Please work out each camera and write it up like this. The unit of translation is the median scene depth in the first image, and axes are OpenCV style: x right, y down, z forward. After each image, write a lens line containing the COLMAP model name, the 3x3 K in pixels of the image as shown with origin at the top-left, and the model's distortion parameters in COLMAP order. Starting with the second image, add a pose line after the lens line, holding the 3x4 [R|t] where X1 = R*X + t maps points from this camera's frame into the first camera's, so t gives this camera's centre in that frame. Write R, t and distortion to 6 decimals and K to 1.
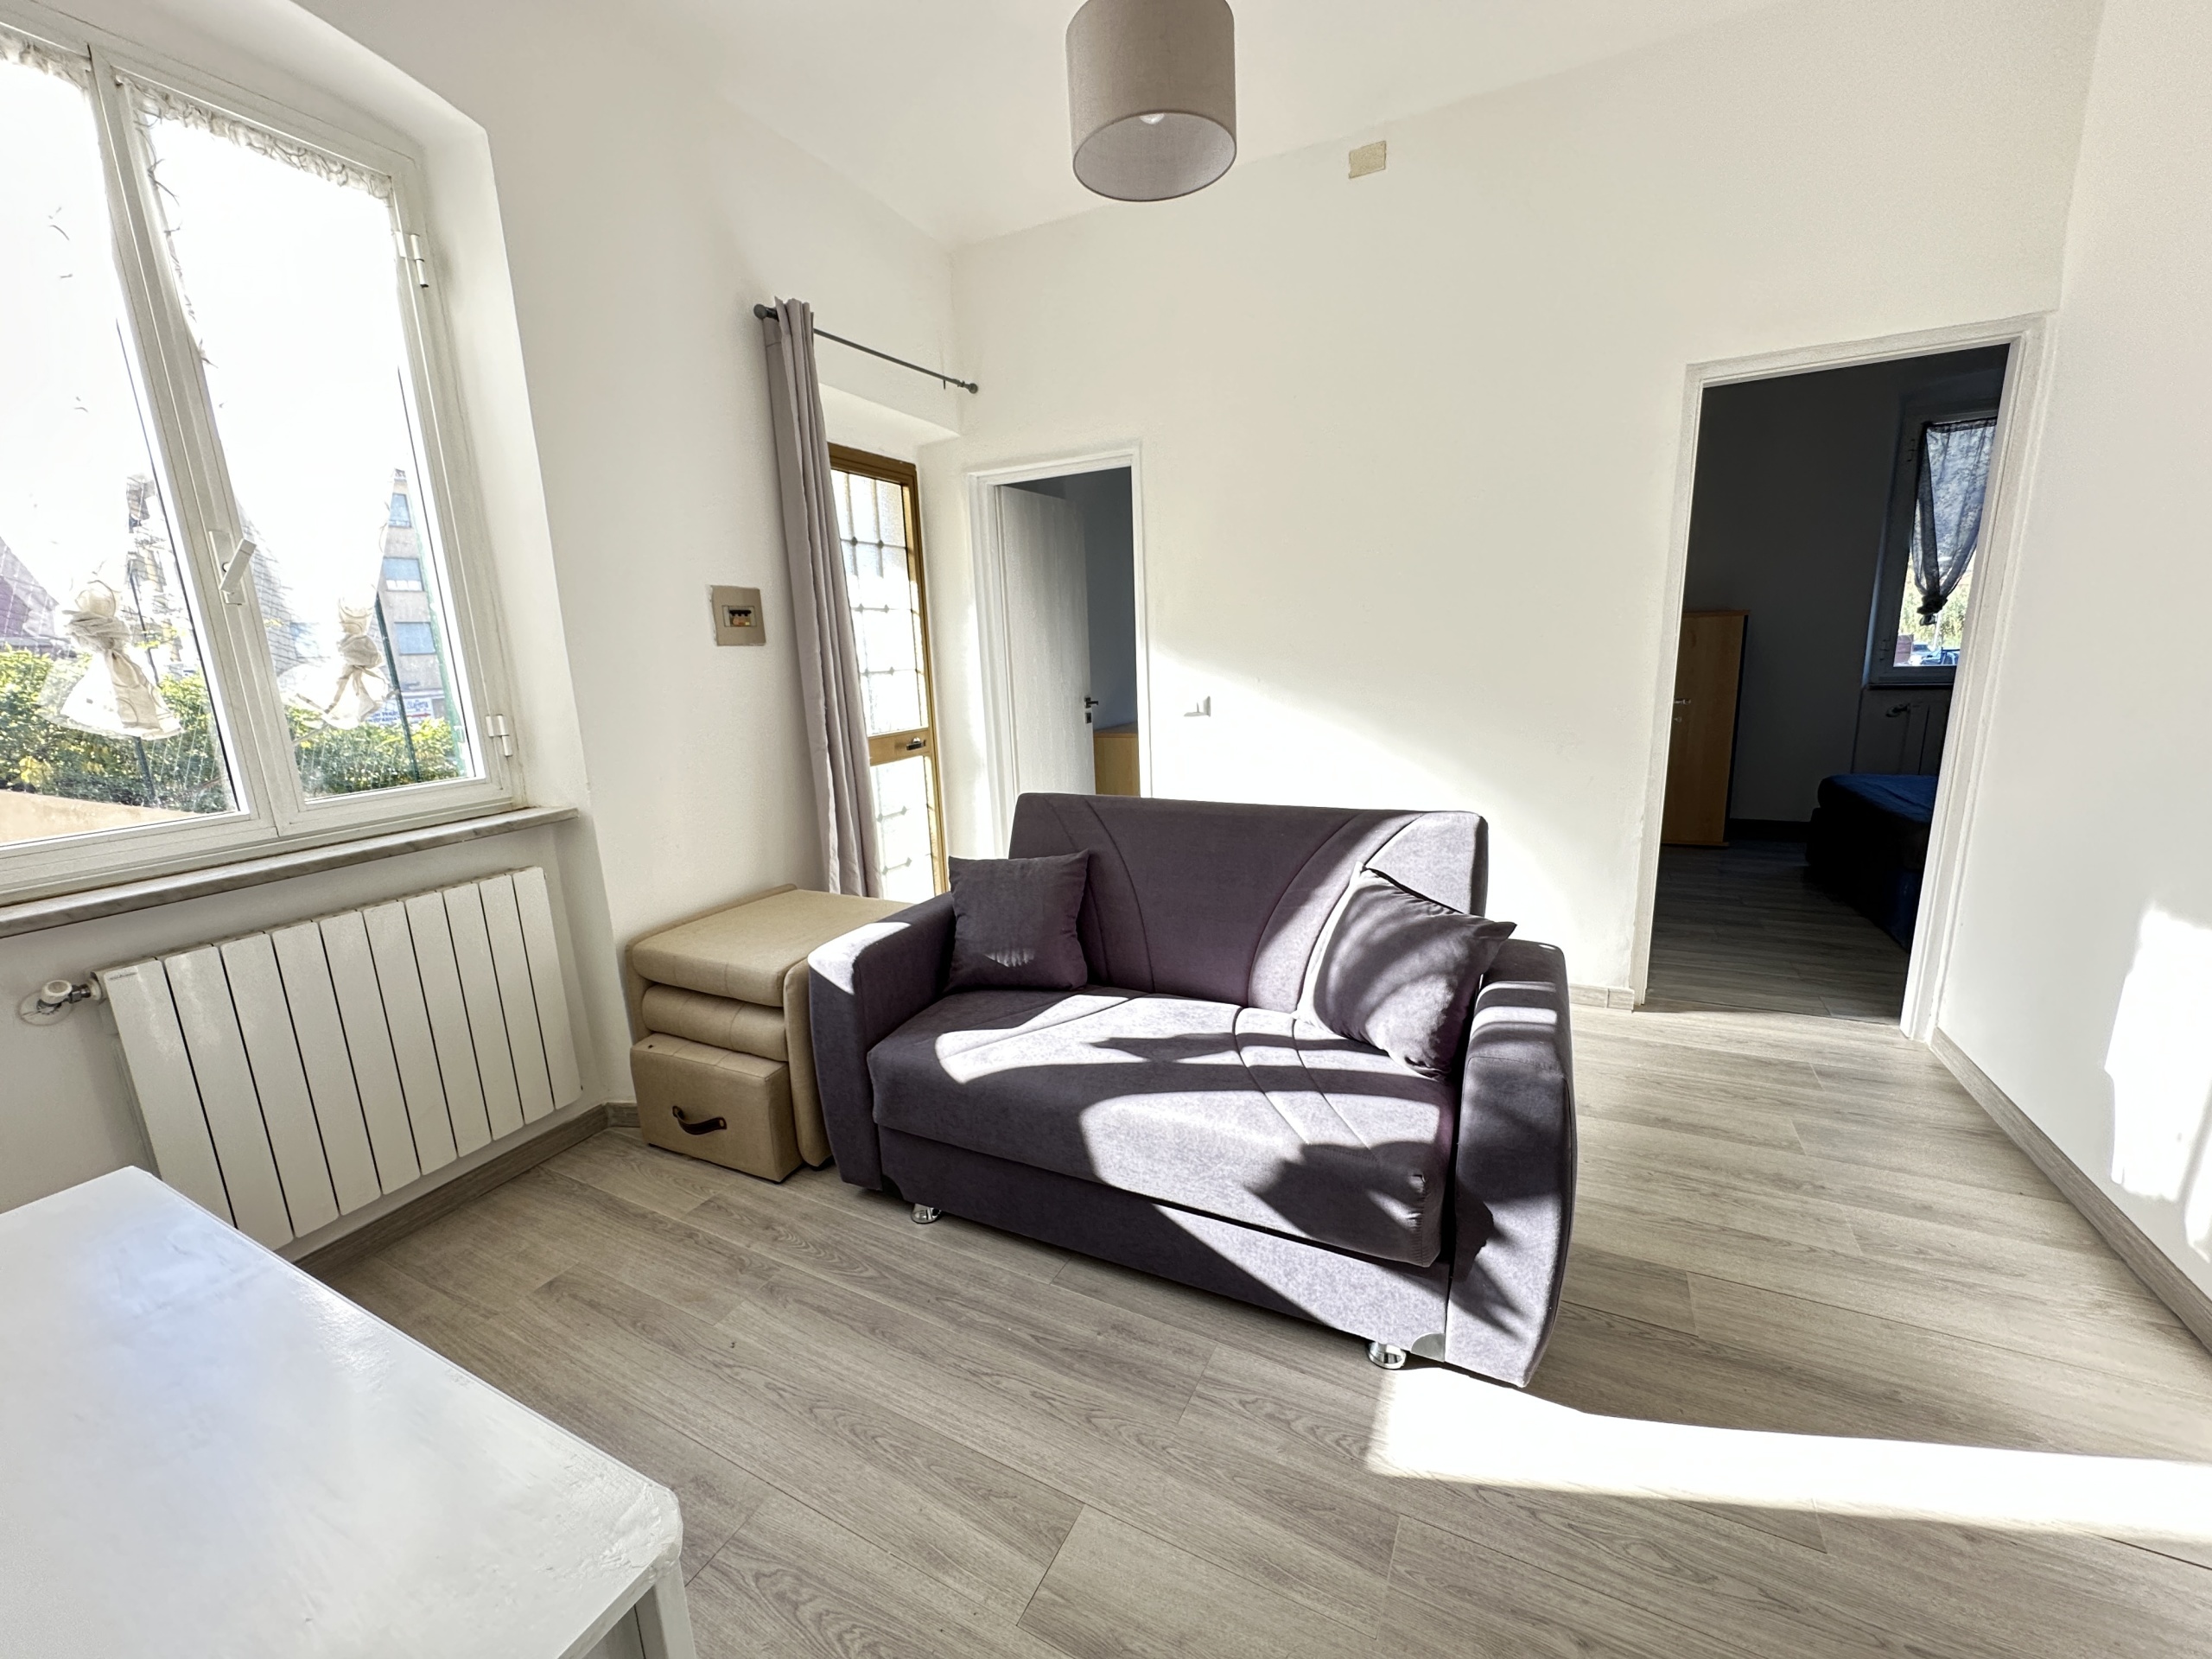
lens RADIAL K [[879.2, 0, 1109.5], [0, 879.2, 827.0], [0, 0, 1]] dist [-0.006053, 0.000840]
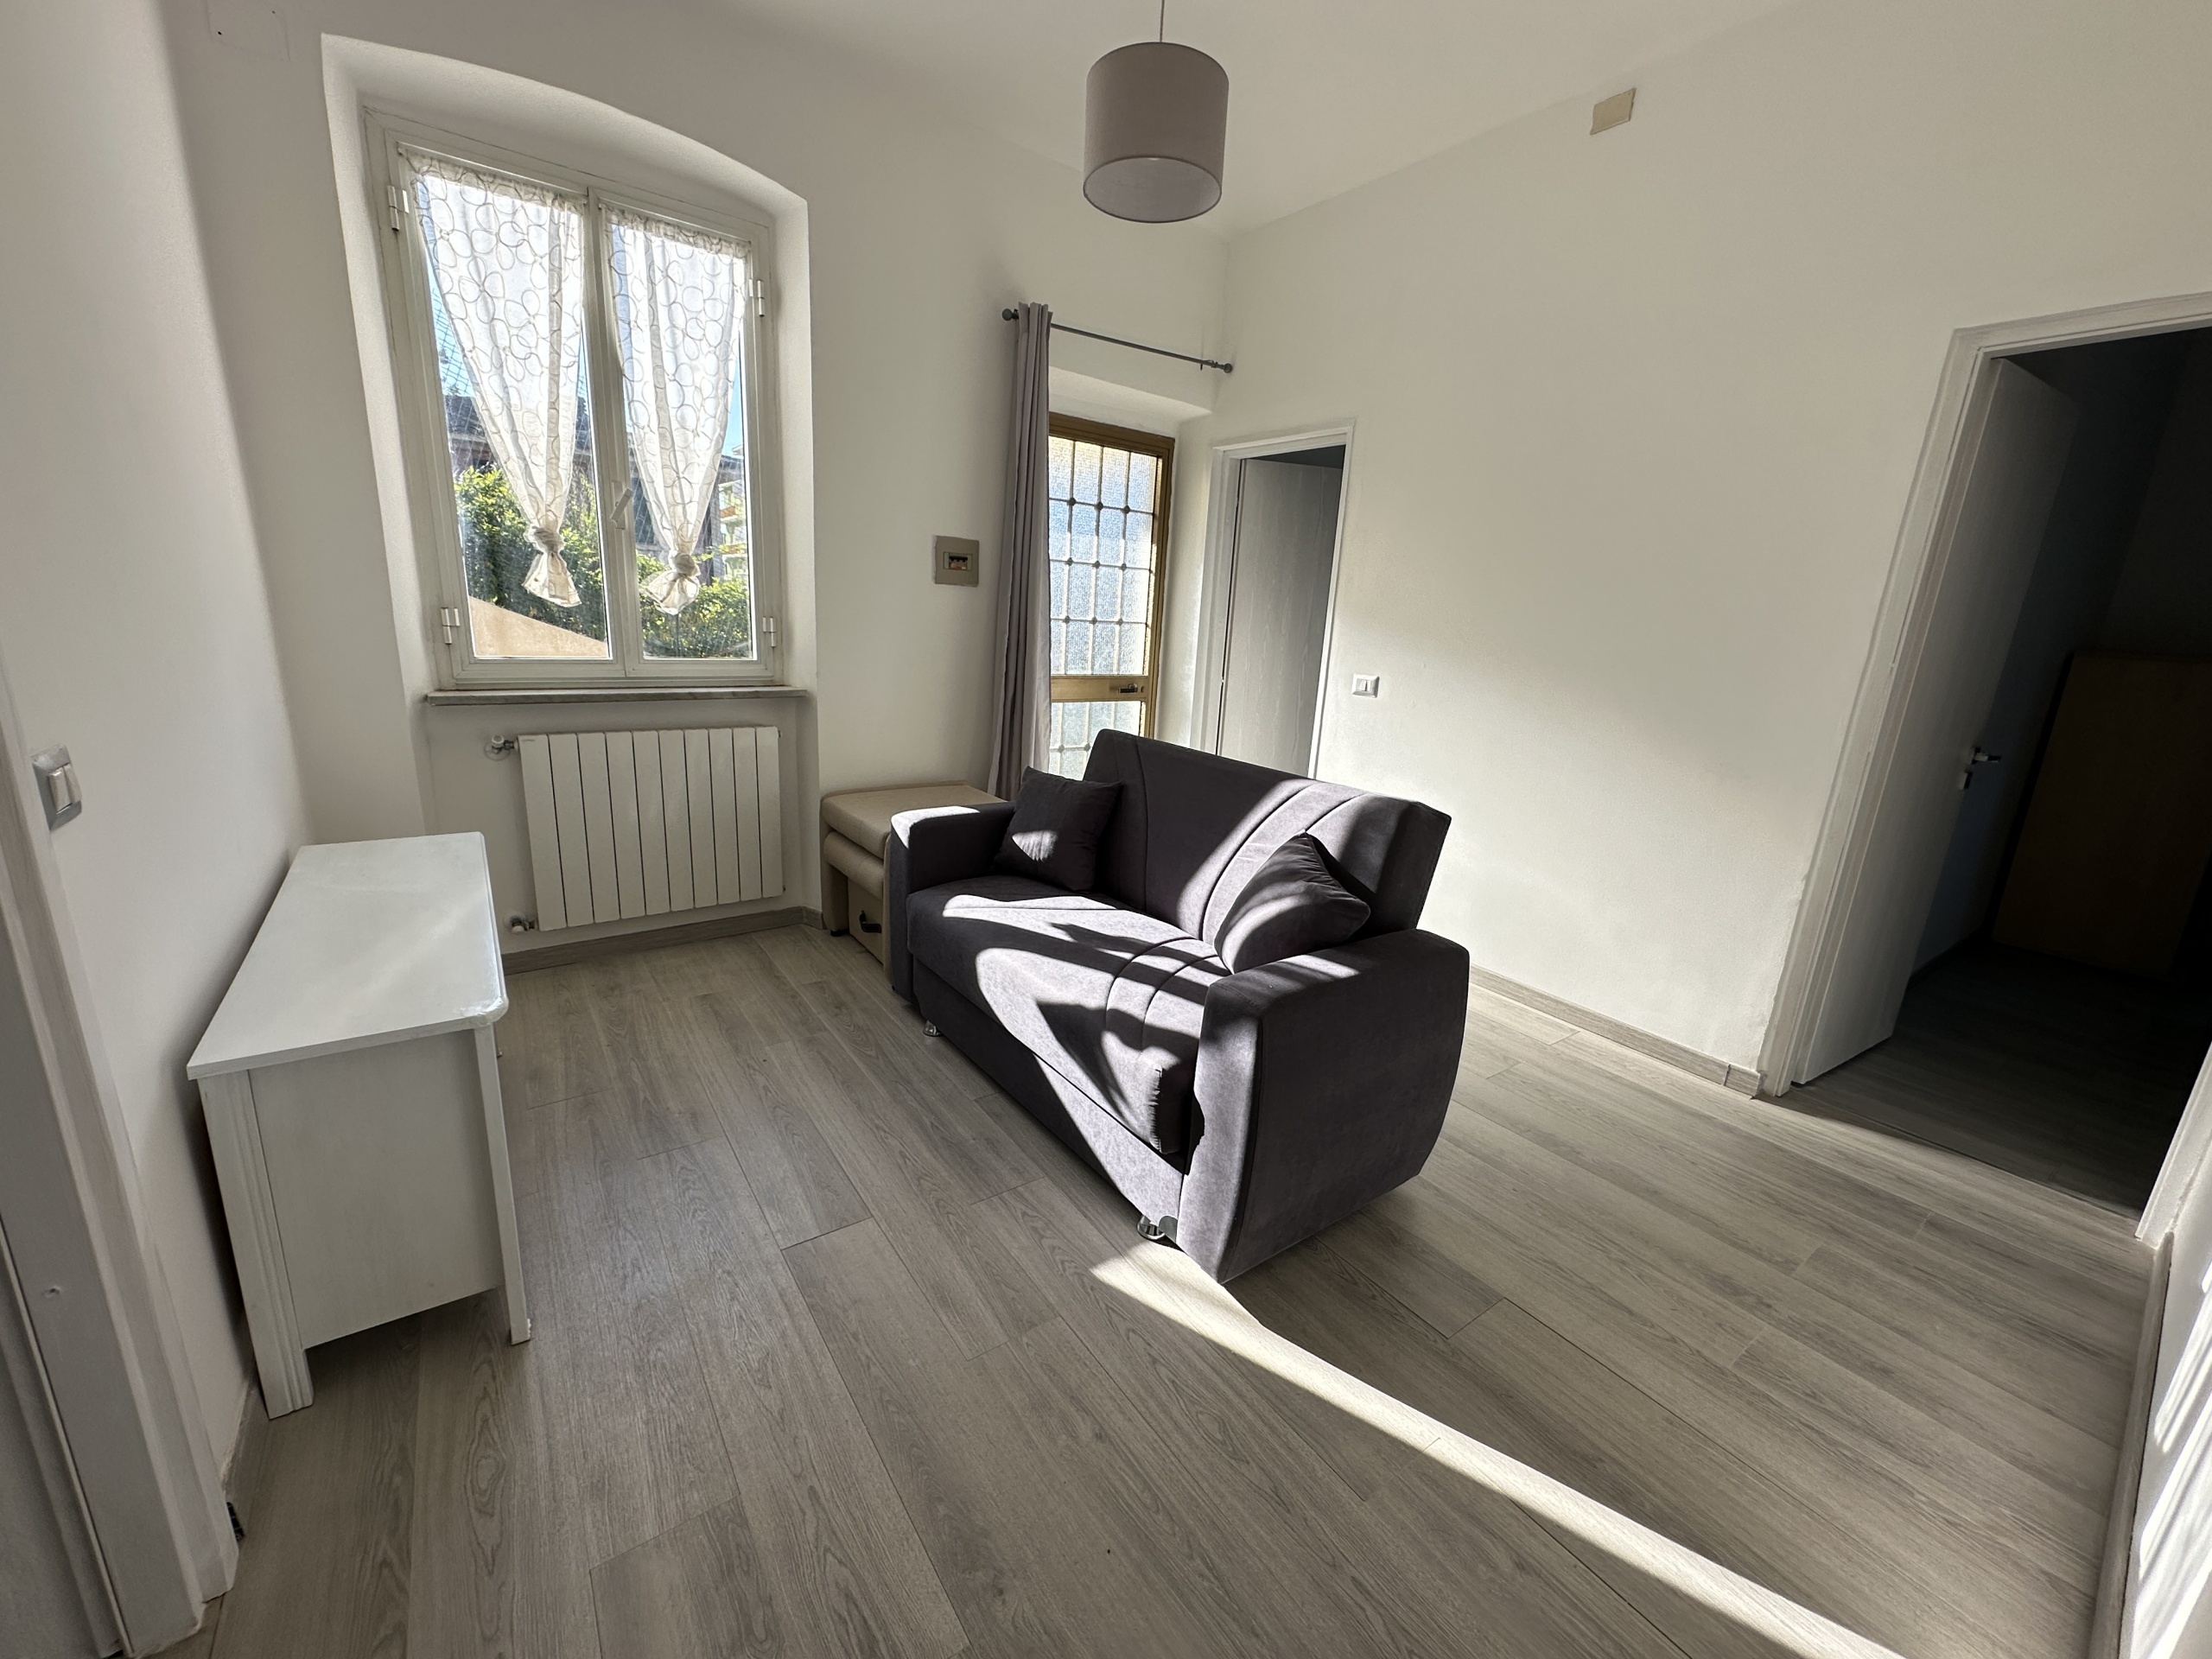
lens RADIAL K [[879.2, 0, 1109.5], [0, 879.2, 827.0], [0, 0, 1]] dist [-0.006053, 0.000840]
pose [[0.887247, 0.195730, -0.417711, 0.466309], [-0.181197, 0.980612, 0.074618, 0.000593], [0.424218, 0.009483, 0.905510, -0.060441]]
